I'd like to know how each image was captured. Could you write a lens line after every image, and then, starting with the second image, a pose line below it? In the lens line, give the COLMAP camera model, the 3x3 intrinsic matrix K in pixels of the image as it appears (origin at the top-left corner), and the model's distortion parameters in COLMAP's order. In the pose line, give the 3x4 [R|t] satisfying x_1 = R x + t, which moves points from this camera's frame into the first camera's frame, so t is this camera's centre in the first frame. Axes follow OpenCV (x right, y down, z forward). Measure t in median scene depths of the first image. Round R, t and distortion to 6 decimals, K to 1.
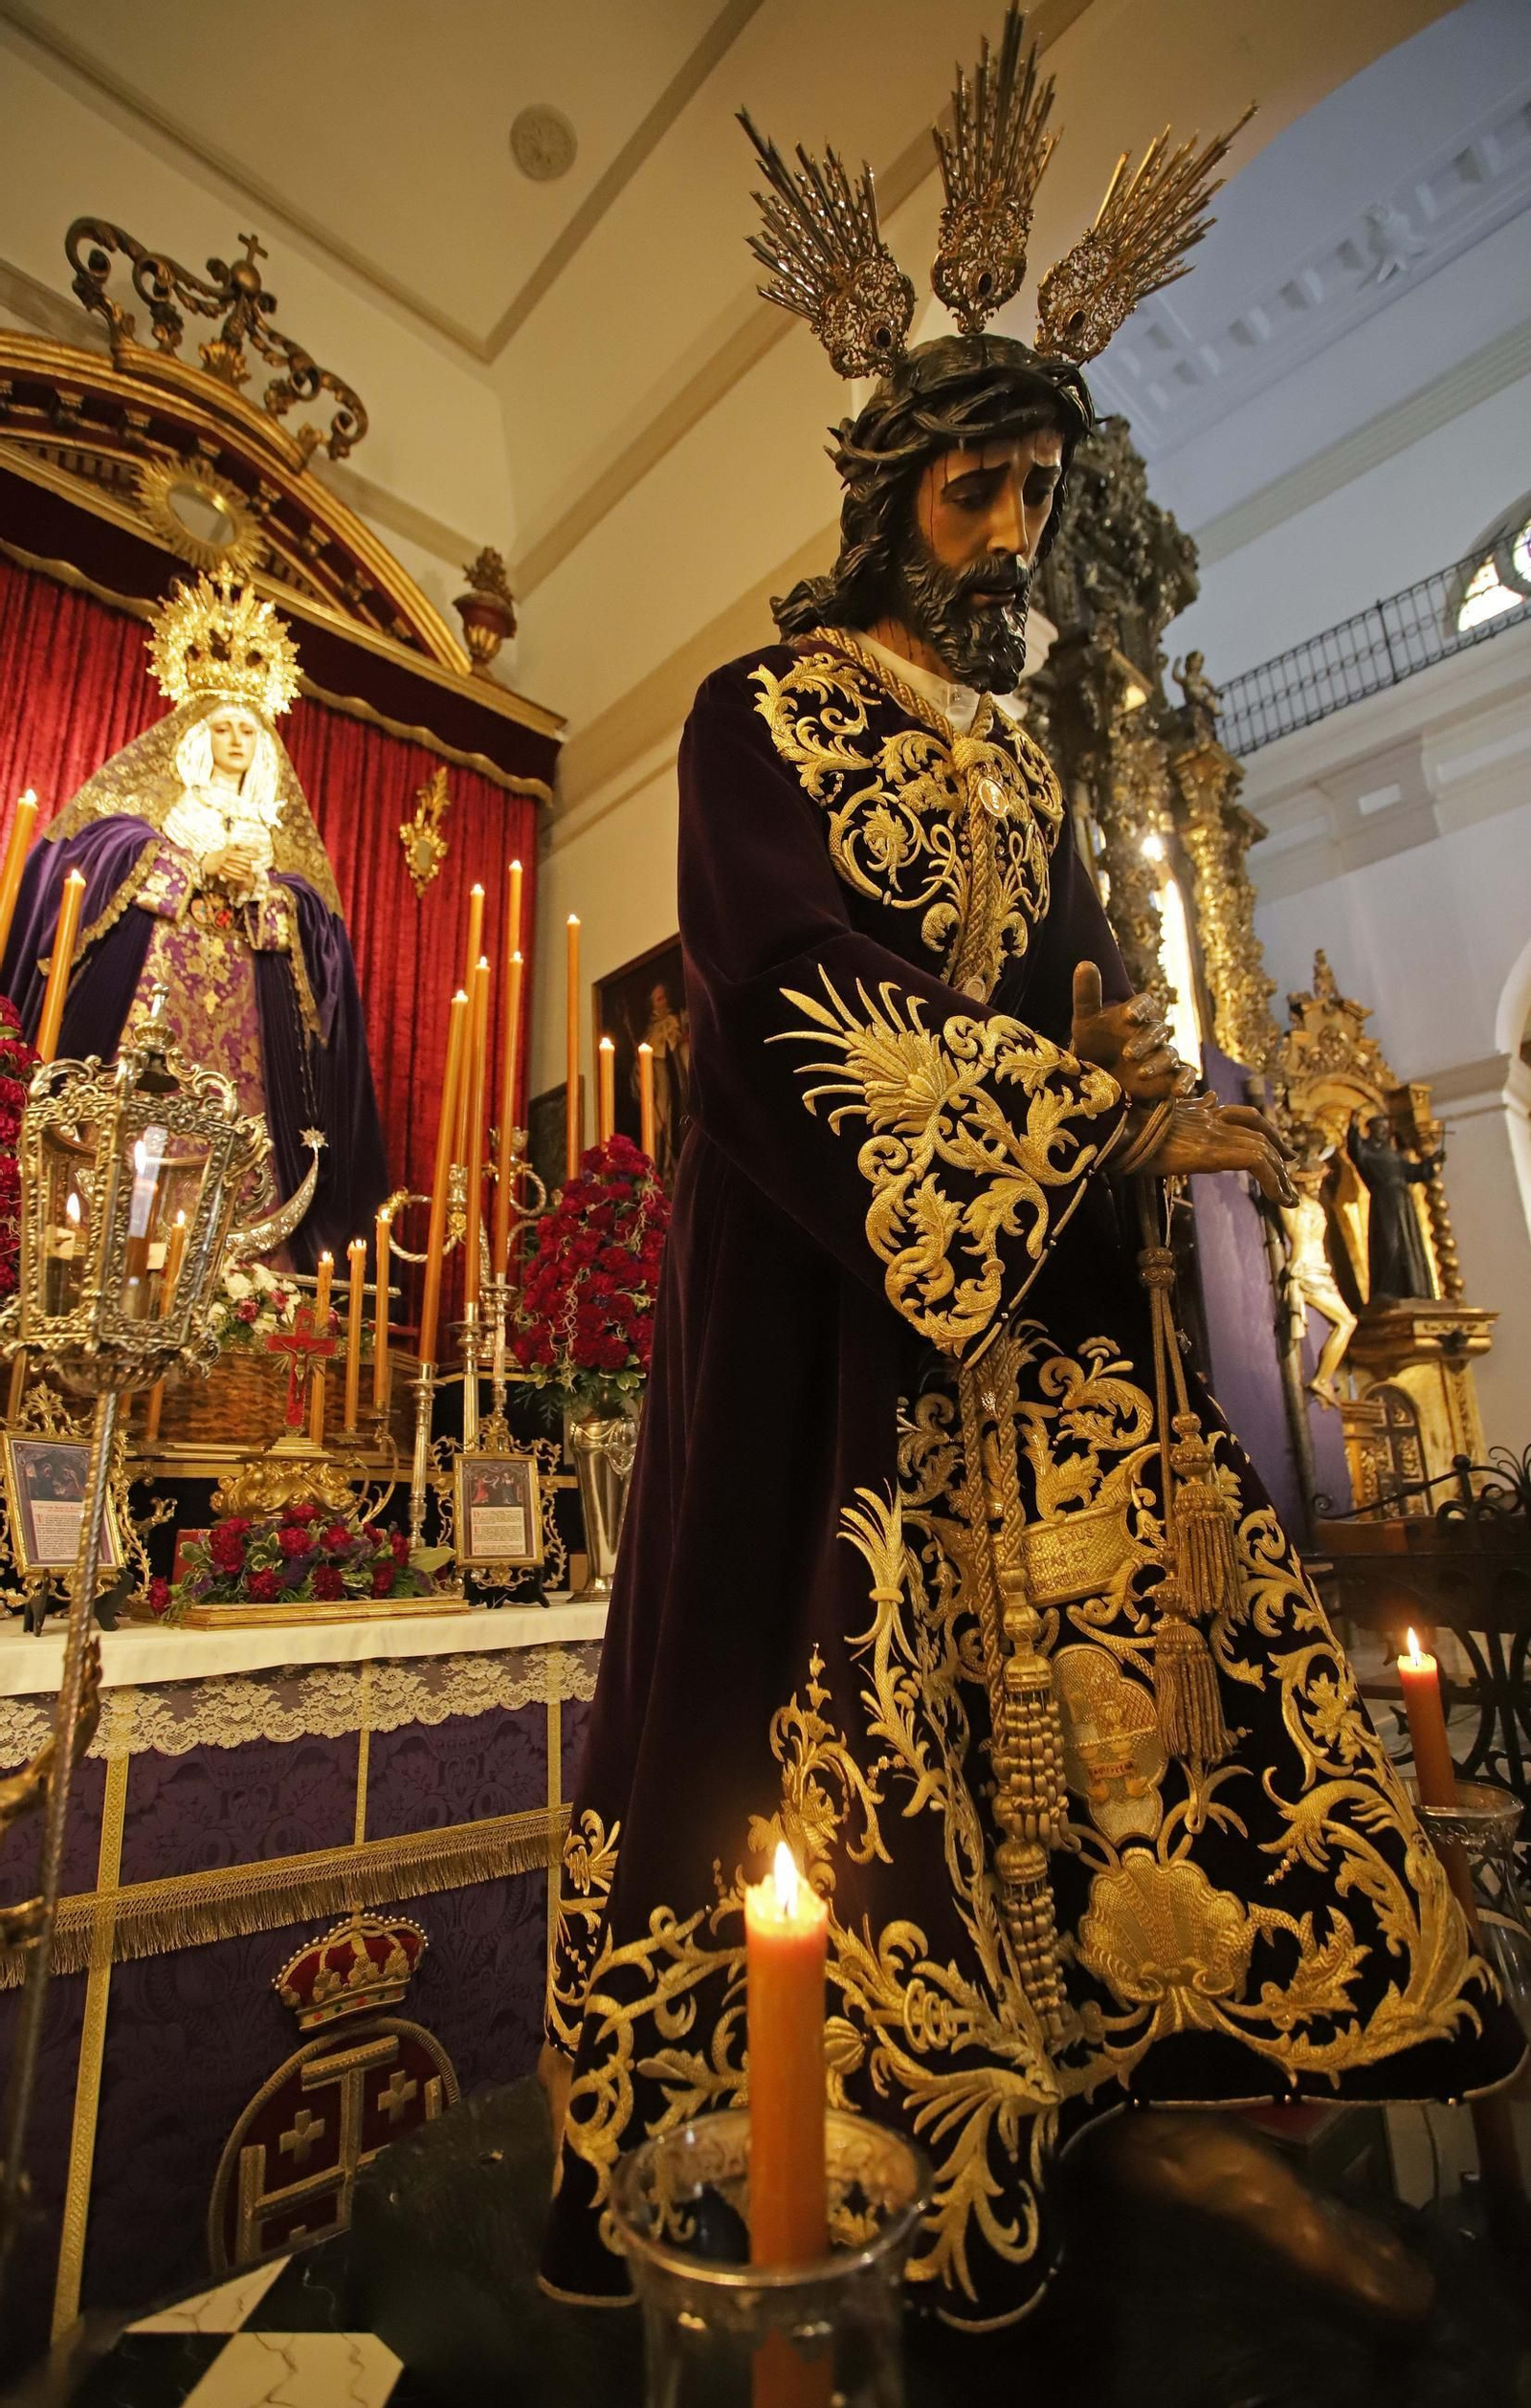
lens RADIAL K [[1171.4, 0, 726.4], [0, 1171.4, 1205.2], [0, 0, 1]] dist [-0.086520, 0.045022]
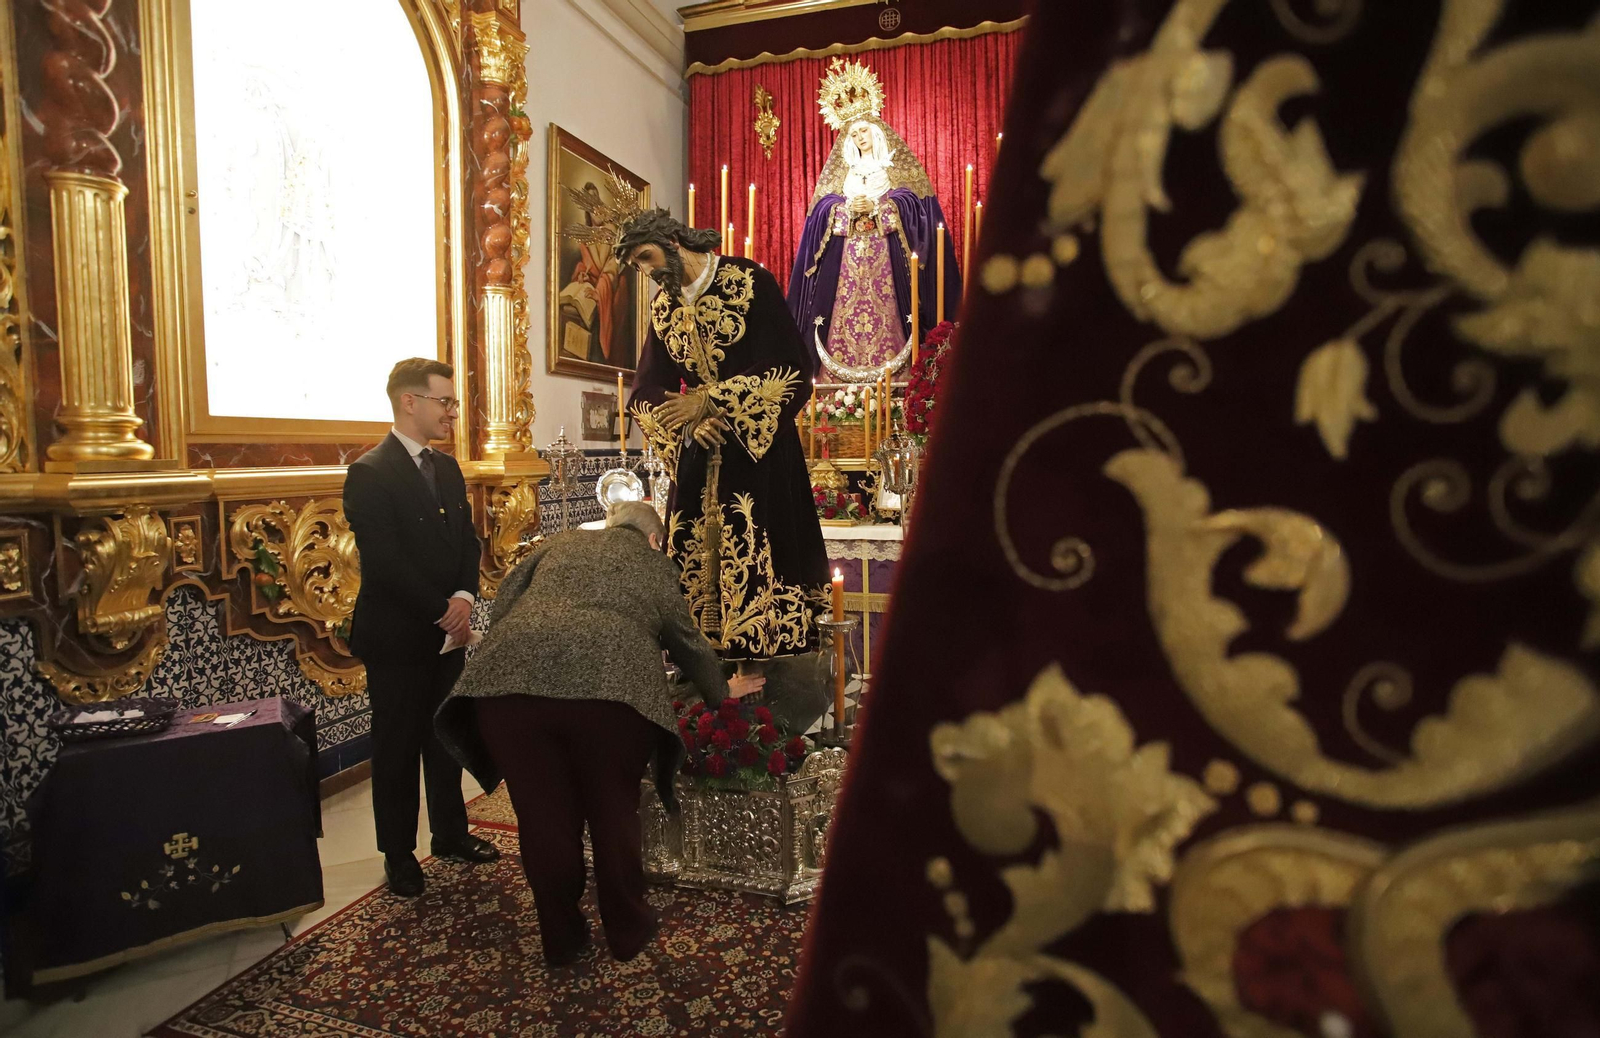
lens RADIAL K [[824.7, 0, 818.7], [0, 824.7, 507.3], [0, 0, 1]] dist [-0.074832, 0.031958]
pose [[0.506271, 0.080048, -0.858651, 2.905750], [0.228773, 0.947542, 0.223222, -0.327526], [0.831476, -0.309447, 0.461399, 0.001851]]
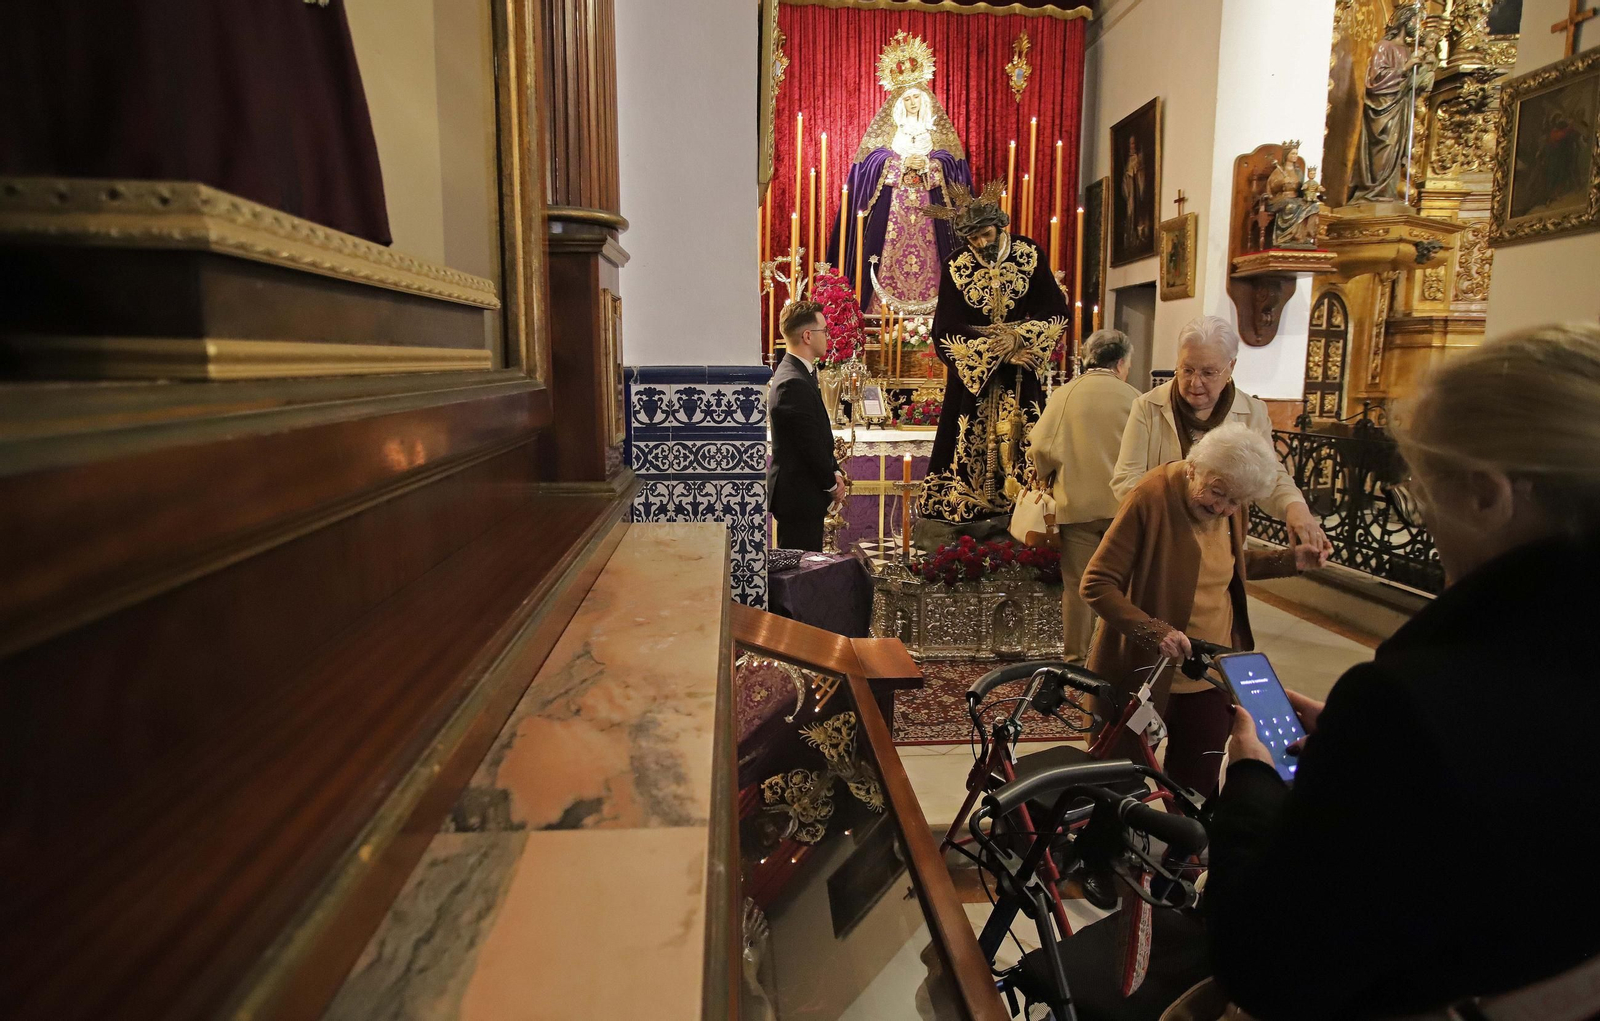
lens RADIAL K [[944.6, 0, 807.4], [0, 944.6, 519.8], [0, 0, 1]] dist [-0.063435, 0.043058]
pose [[0.786204, 0.124372, -0.605322, 2.417112], [0.144265, 0.915533, 0.375483, -1.173961], [0.600891, -0.382533, 0.701853, -3.043211]]
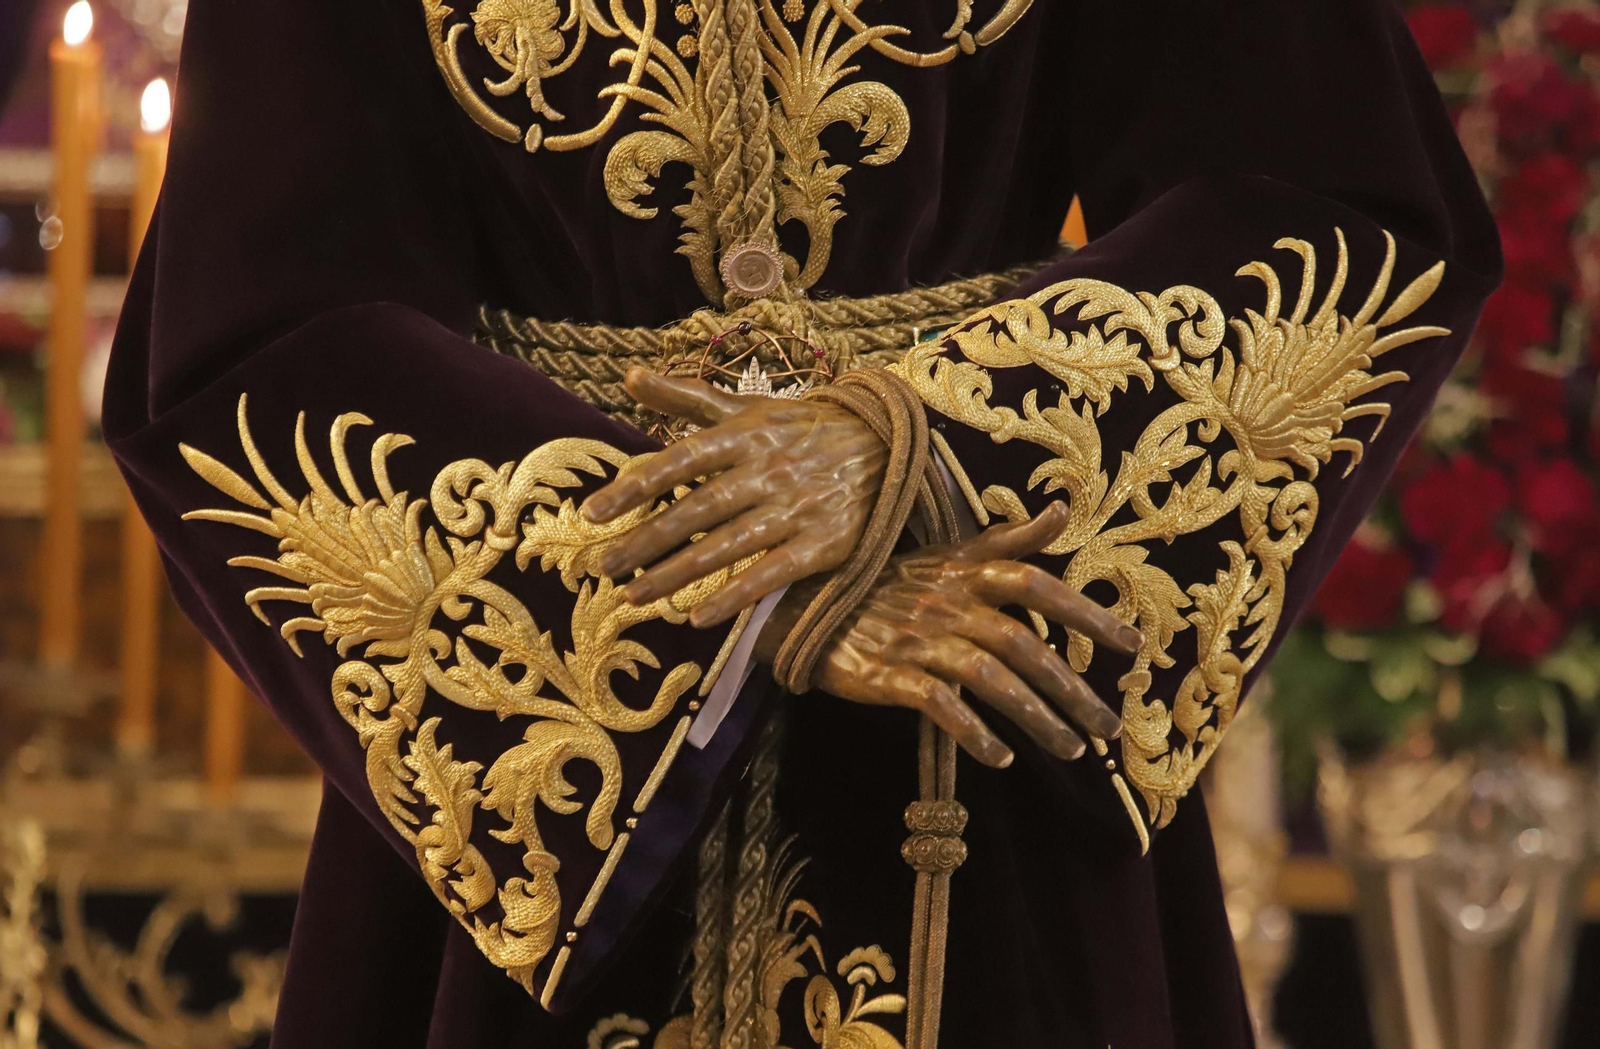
lens RADIAL K [[9504.1, 0, 795.8], [0, 9504.1, 560.4], [0, 0, 1]] dist [1.346626, -4.143300]
pose [[0.802455, 0.035128, -0.595678, 3.127879], [0.126017, 0.965775, 0.226713, -1.152282], [0.583255, -0.256993, 0.770564, -2.606806]]
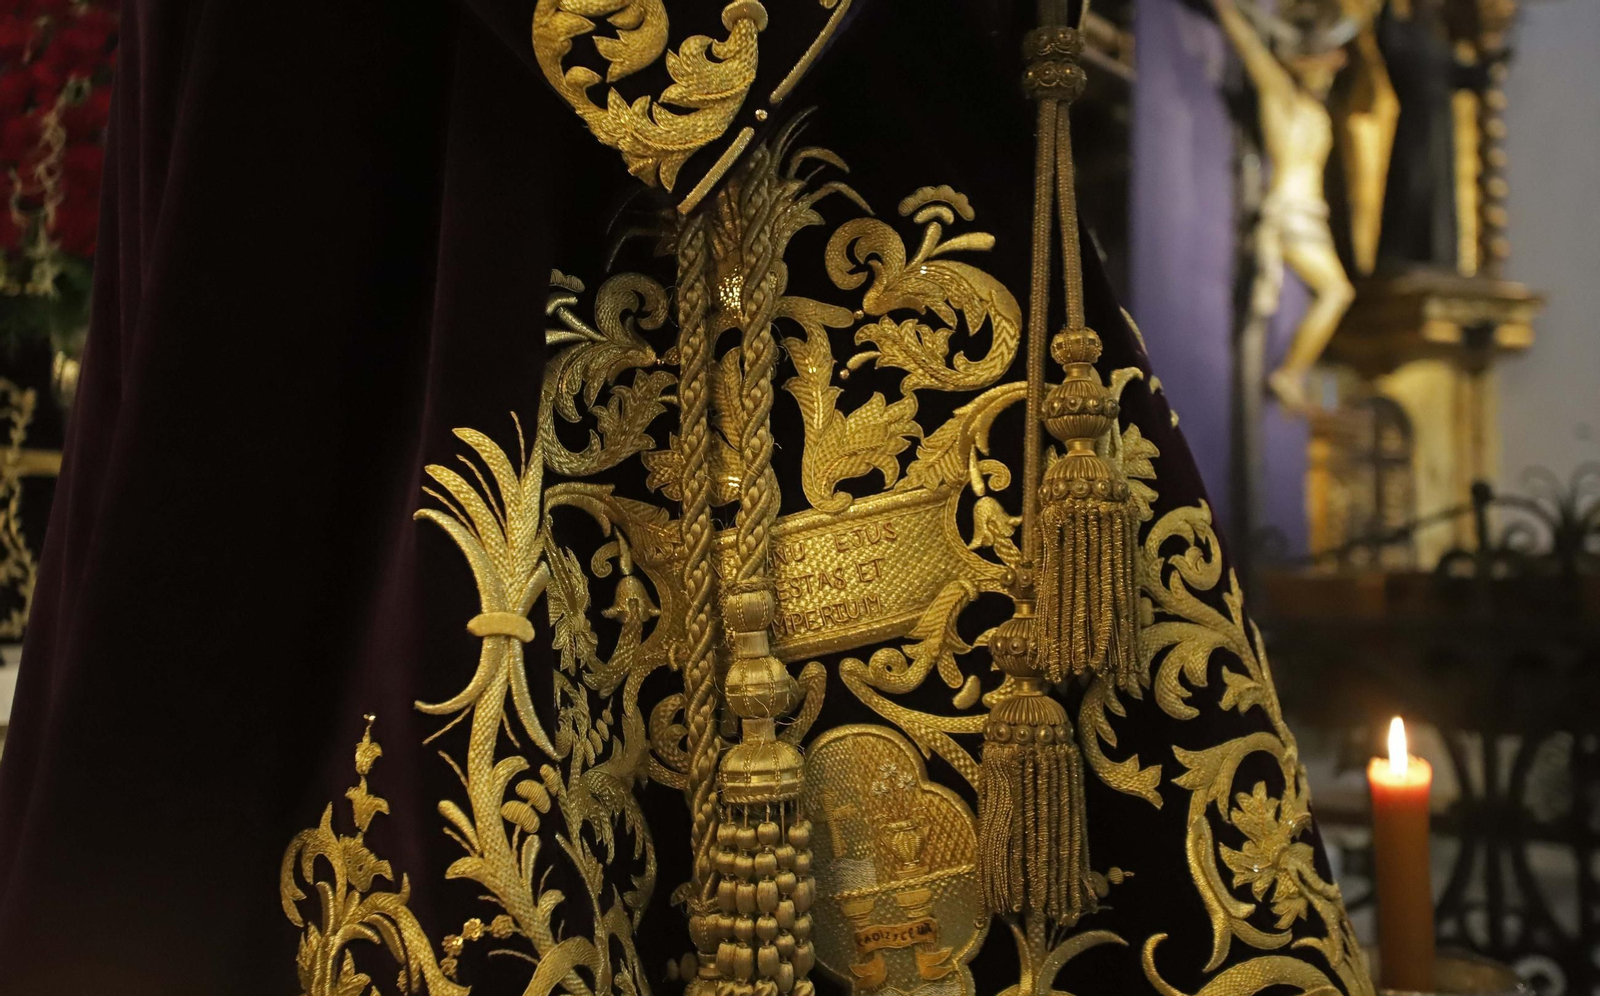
lens RADIAL K [[1800.1, 0, 779.5], [0, 1800.1, 476.1], [0, 0, 1]] dist [0.005999, 0.155825]
pose [[0.978646, 0.034065, 0.202709, 0.083340], [-0.077053, 0.975058, 0.208145, 0.078359], [-0.190563, -0.219320, 0.956862, 0.180060]]
